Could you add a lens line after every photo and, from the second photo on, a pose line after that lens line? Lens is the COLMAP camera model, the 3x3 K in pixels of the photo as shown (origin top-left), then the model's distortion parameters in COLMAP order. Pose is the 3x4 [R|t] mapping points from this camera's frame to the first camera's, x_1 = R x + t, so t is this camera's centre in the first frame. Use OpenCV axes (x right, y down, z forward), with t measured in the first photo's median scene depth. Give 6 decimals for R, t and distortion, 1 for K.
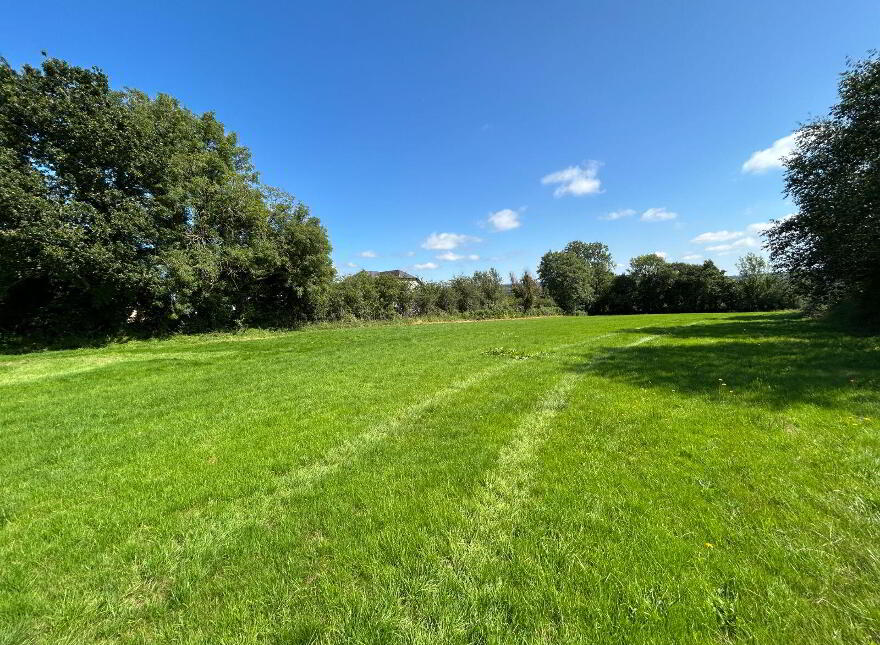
lens RADIAL K [[364.5, 0, 440.0], [0, 364.5, 322.5], [0, 0, 1]] dist [0.000647, -0.000119]
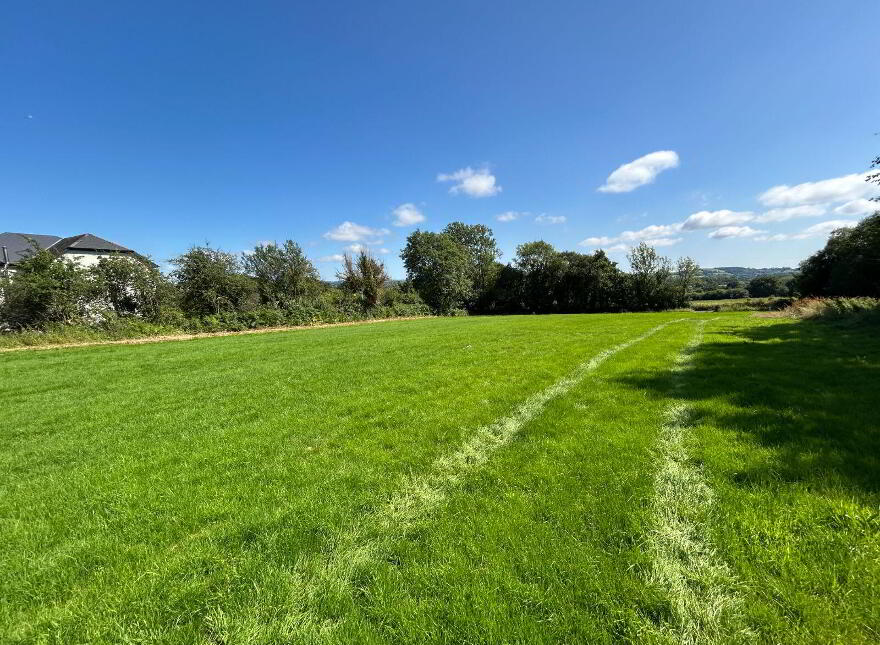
lens RADIAL K [[364.5, 0, 440.0], [0, 364.5, 322.5], [0, 0, 1]] dist [0.000647, -0.000119]
pose [[0.969552, -0.008976, 0.244720, 0.162246], [0.006171, 0.999906, 0.012227, -0.014228], [-0.244806, -0.010345, 0.969517, 0.260116]]
